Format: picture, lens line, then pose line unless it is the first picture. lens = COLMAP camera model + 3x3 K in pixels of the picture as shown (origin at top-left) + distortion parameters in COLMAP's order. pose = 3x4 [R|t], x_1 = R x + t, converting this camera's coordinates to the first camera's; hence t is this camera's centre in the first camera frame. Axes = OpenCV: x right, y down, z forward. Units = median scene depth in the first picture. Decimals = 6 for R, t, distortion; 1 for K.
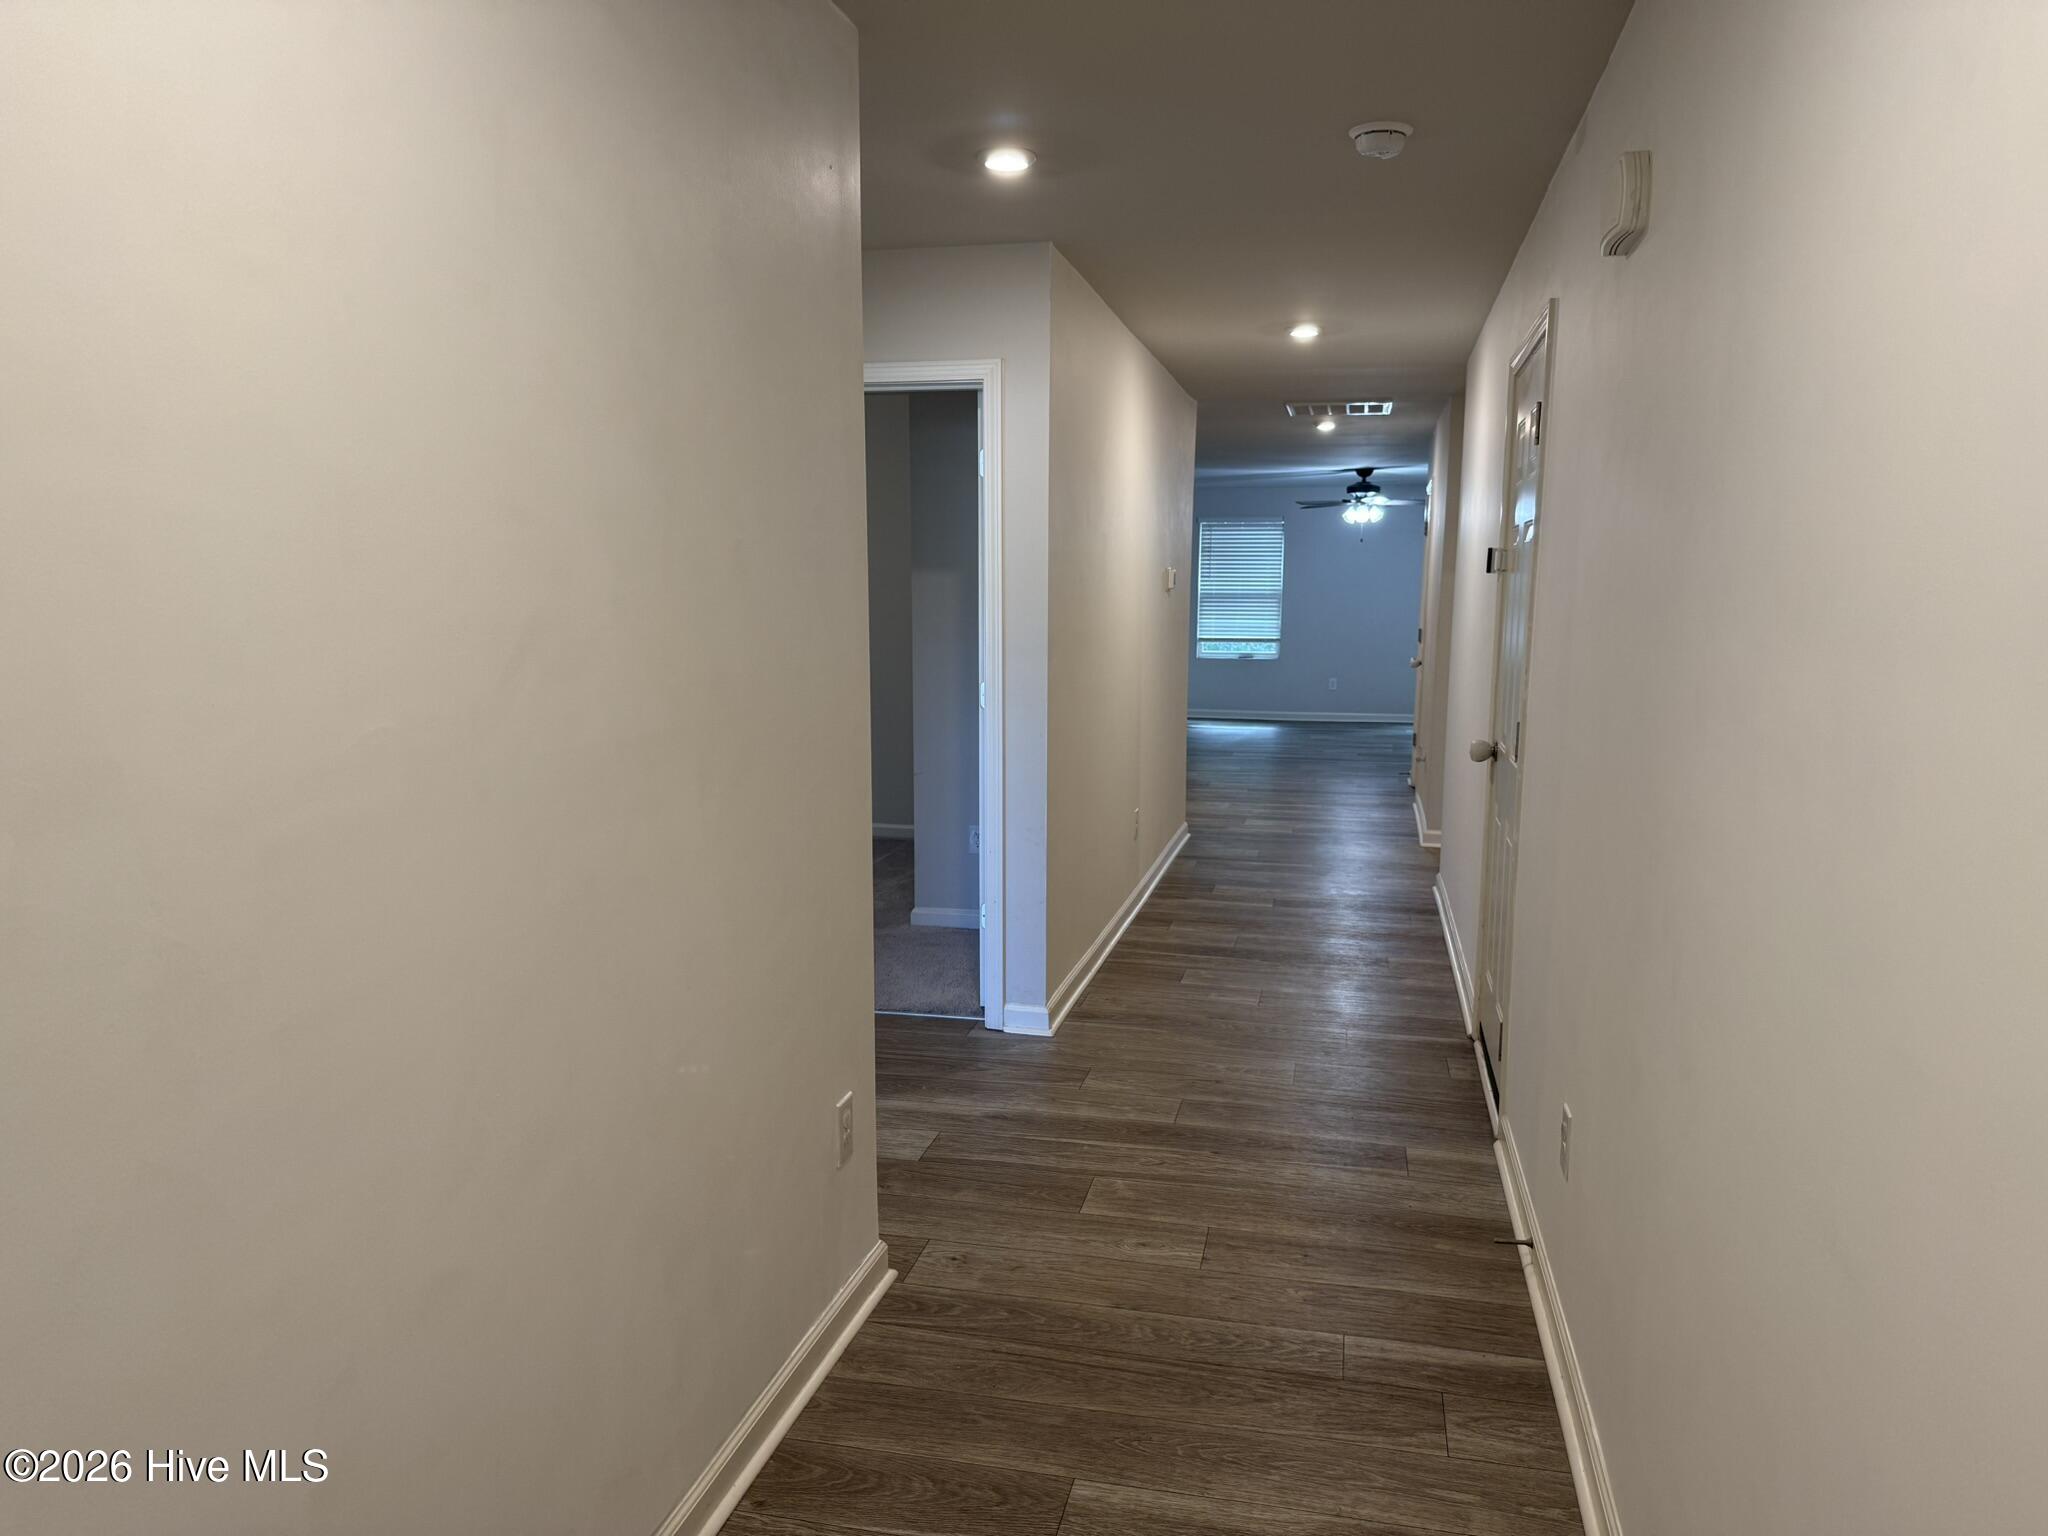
lens RADIAL K [[1419.0, 0, 1023.8], [0, 1419.0, 770.1], [0, 0, 1]] dist [0.053293, 0.001241]
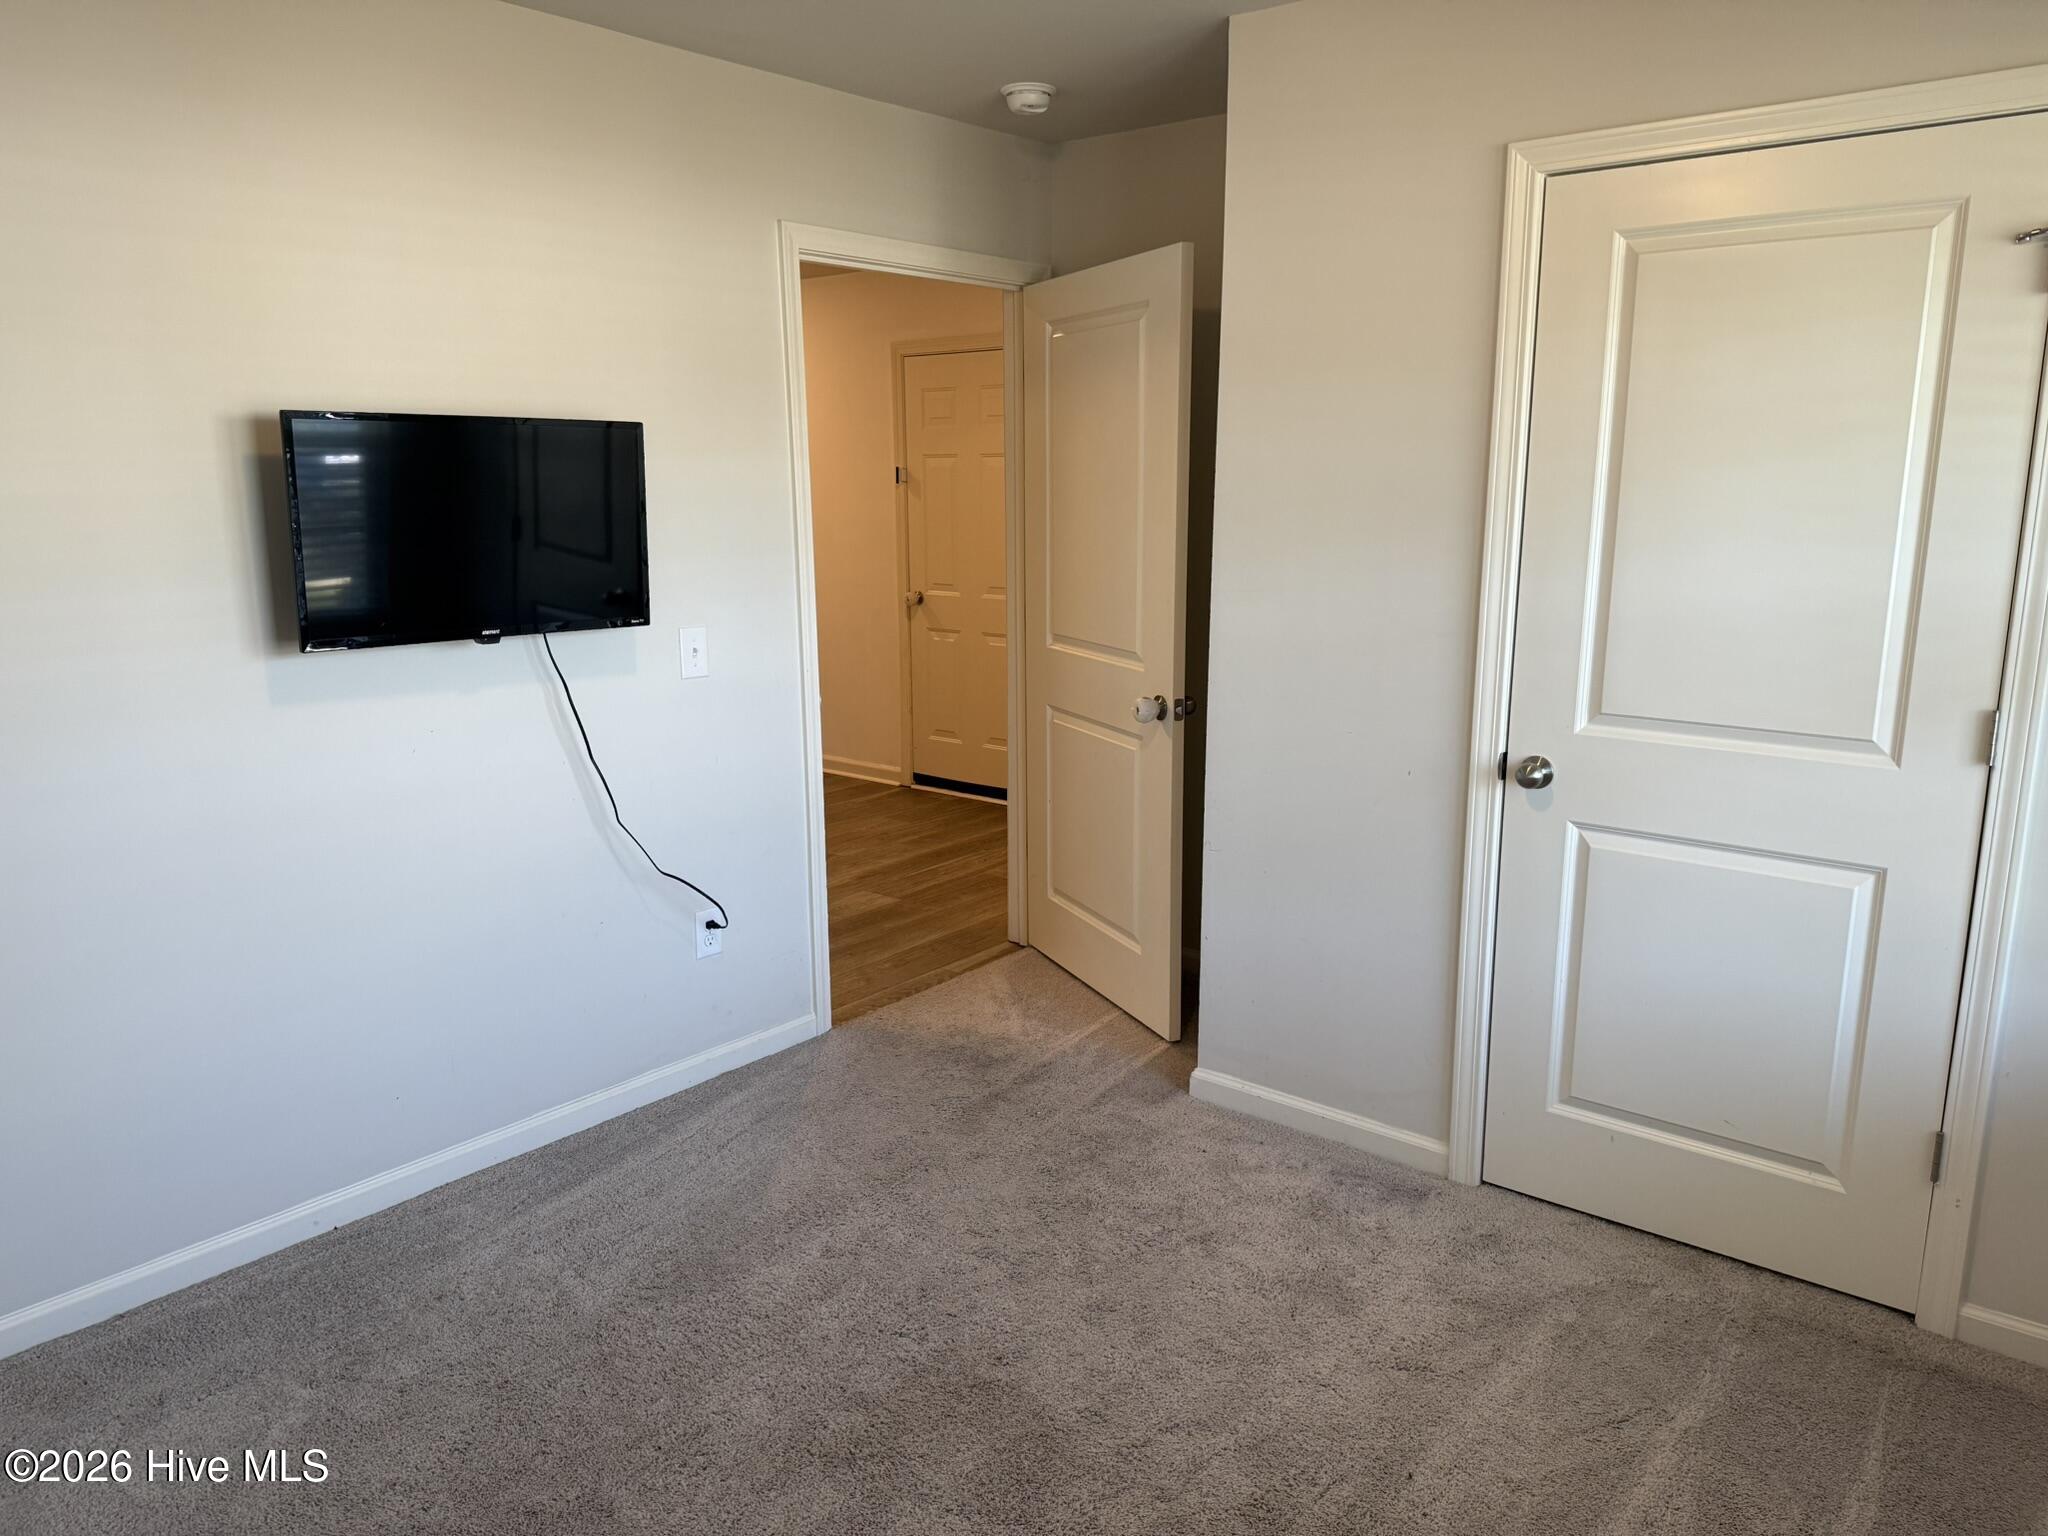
lens RADIAL K [[1419.0, 0, 1023.9], [0, 1419.0, 773.0], [0, 0, 1]] dist [0.053293, 0.001241]
pose [[0.457249, -0.186962, 0.869464, -1.221579], [0.123304, 0.981538, 0.146216, -0.046461], [-0.880749, 0.040352, 0.471861, 0.201194]]
